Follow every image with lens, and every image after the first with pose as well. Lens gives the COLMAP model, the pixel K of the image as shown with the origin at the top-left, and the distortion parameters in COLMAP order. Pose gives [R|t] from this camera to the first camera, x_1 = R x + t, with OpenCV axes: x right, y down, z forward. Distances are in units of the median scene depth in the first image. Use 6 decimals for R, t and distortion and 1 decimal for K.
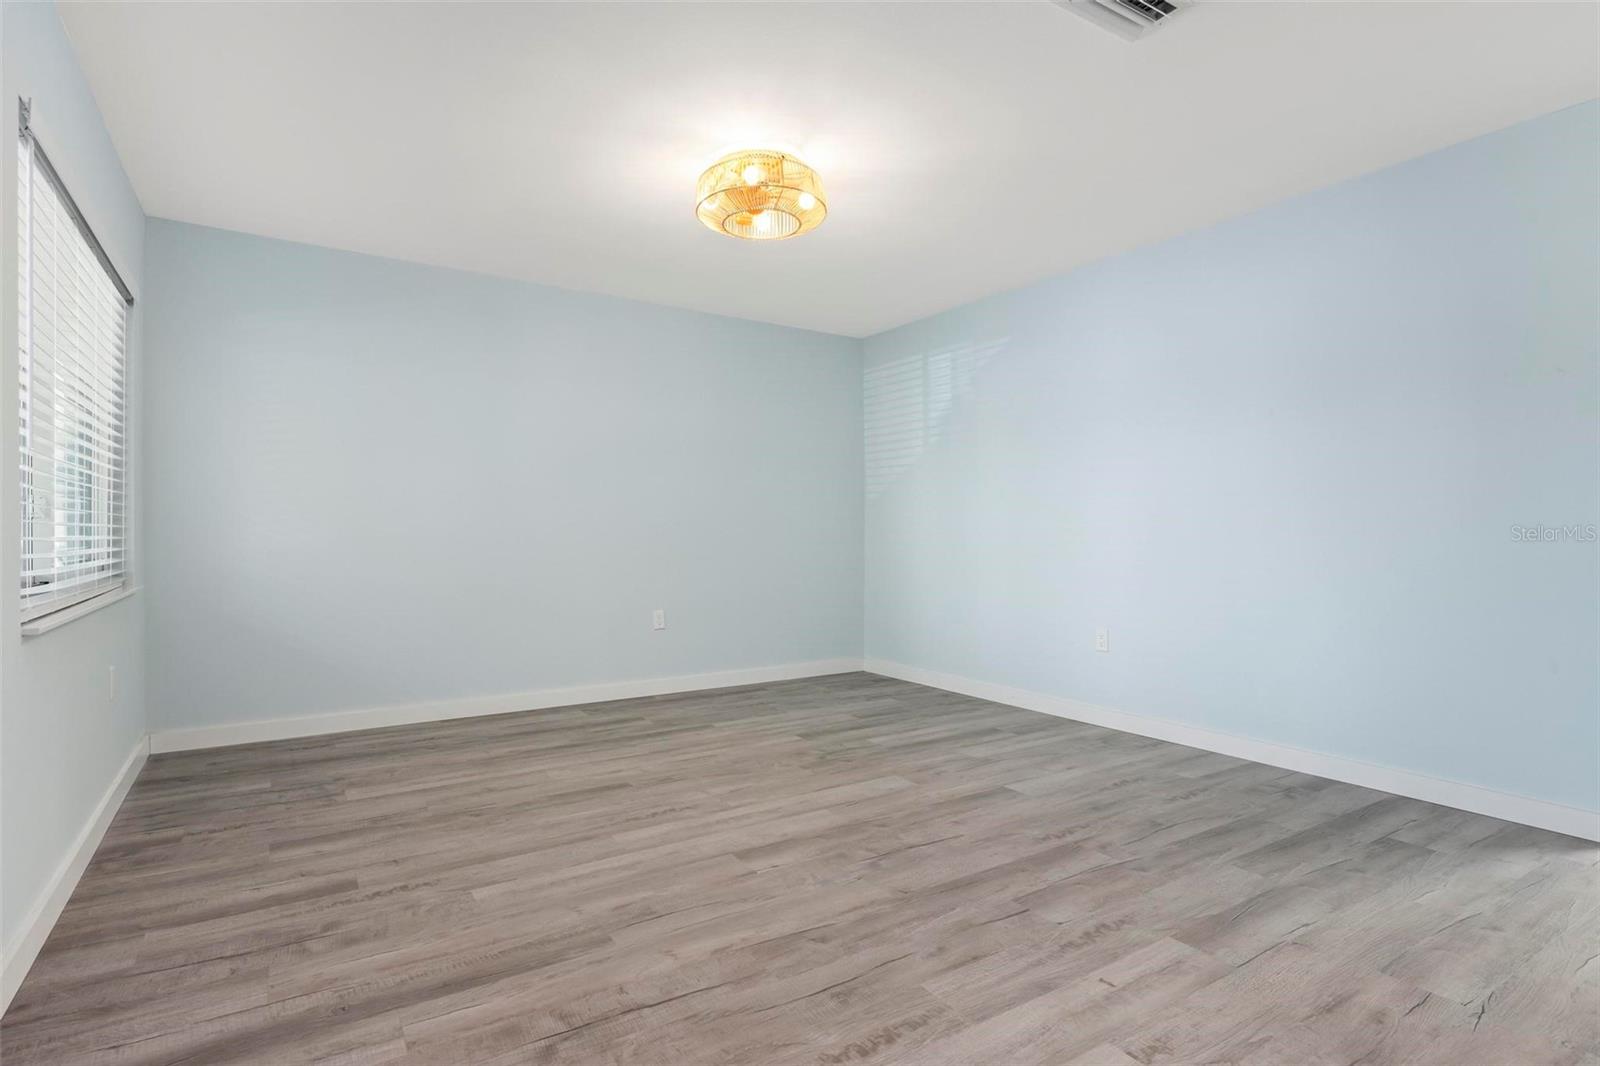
lens RADIAL K [[804.2, 0, 804.8], [0, 804.2, 532.3], [0, 0, 1]] dist [-0.002327, 0.000121]
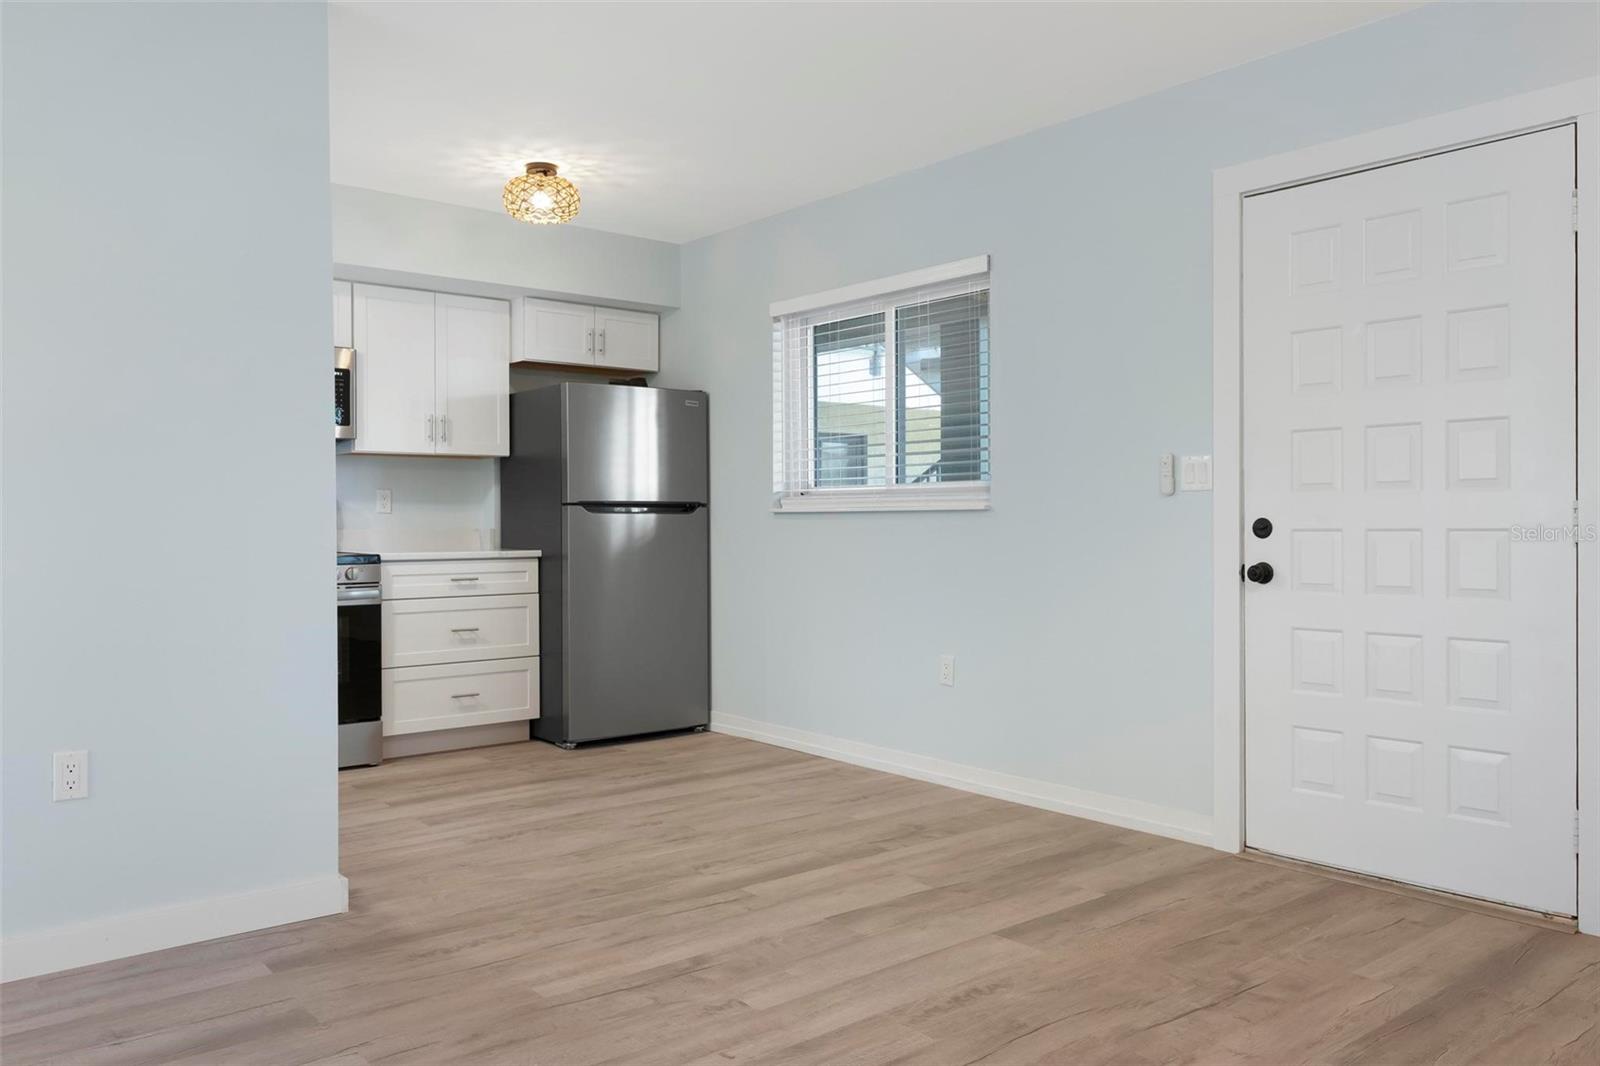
lens RADIAL K [[1205.7, 0, 800.0], [0, 1205.7, 533.0], [0, 0, 1]] dist [-0.003161, -0.004312]
pose [[-0.993927, 0.006870, -0.109826, 0.298905], [0.005712, 0.999925, 0.010858, -0.014520], [0.109892, 0.010165, -0.993892, 1.574988]]
